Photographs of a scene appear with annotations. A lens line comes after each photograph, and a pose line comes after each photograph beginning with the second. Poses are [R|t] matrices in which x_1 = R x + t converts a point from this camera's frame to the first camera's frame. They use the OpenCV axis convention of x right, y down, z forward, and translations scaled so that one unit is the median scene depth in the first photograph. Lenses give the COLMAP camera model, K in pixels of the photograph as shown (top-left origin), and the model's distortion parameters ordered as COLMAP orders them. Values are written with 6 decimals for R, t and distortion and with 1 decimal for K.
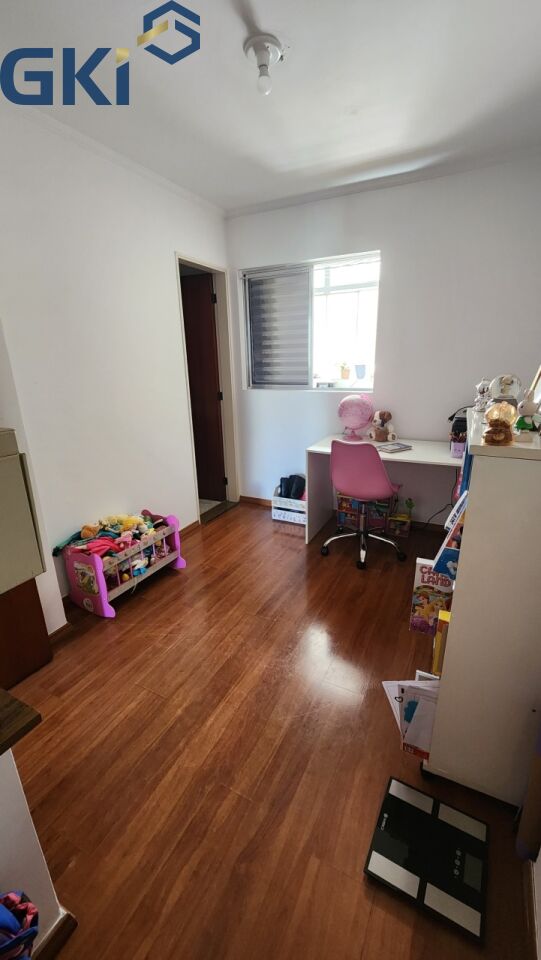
lens RADIAL K [[390.8, 0, 274.8], [0, 390.8, 483.2], [0, 0, 1]] dist [0.002244, 0.000089]
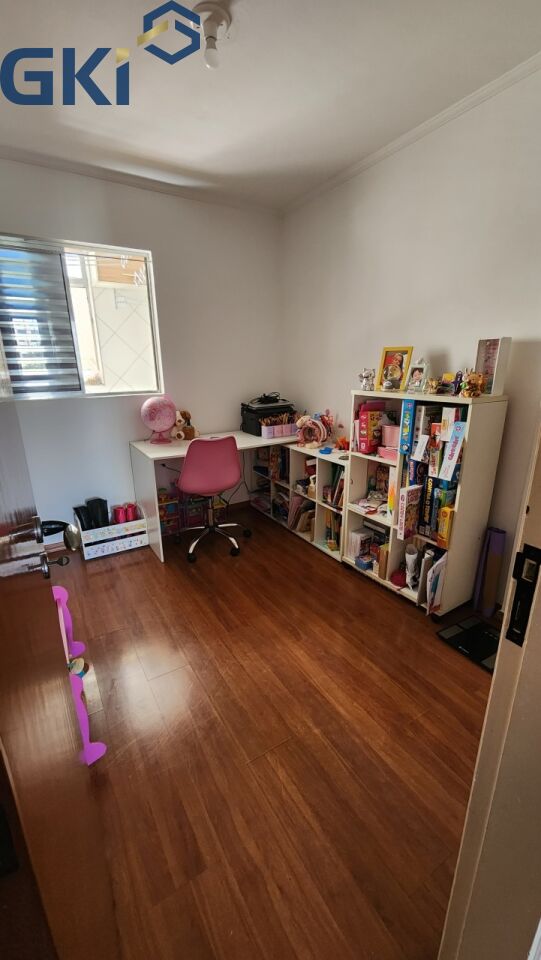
lens RADIAL K [[390.8, 0, 274.8], [0, 390.8, 483.2], [0, 0, 1]] dist [0.002244, 0.000089]
pose [[0.520241, -0.236210, 0.820704, -0.896485], [0.264684, 0.958266, 0.108021, -0.089382], [-0.811968, 0.161030, 0.561050, 0.473573]]
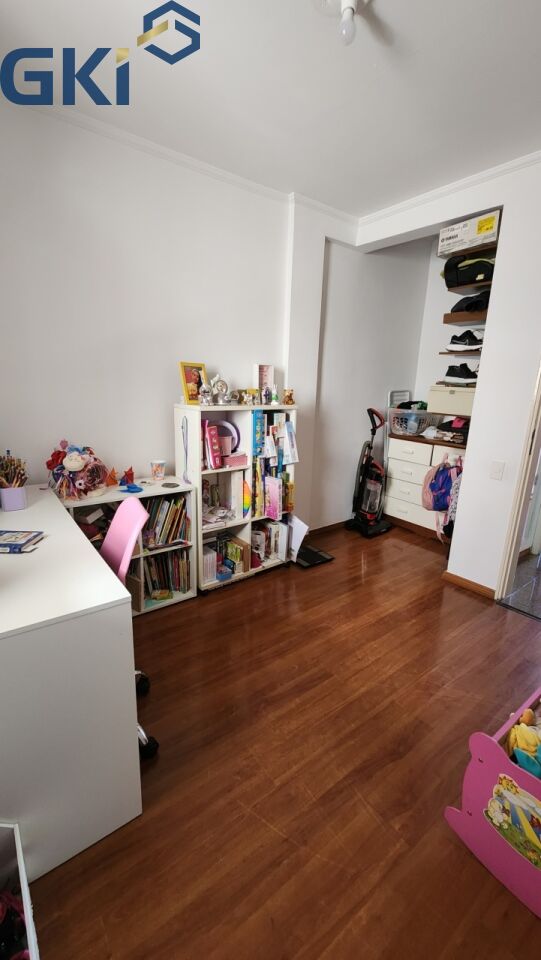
lens RADIAL K [[390.8, 0, 274.8], [0, 390.8, 483.2], [0, 0, 1]] dist [0.002244, 0.000089]
pose [[-0.902315, -0.112610, 0.416109, -0.317962], [0.122661, 0.858304, 0.498265, -0.585777], [-0.413258, 0.500632, -0.760648, 2.006404]]
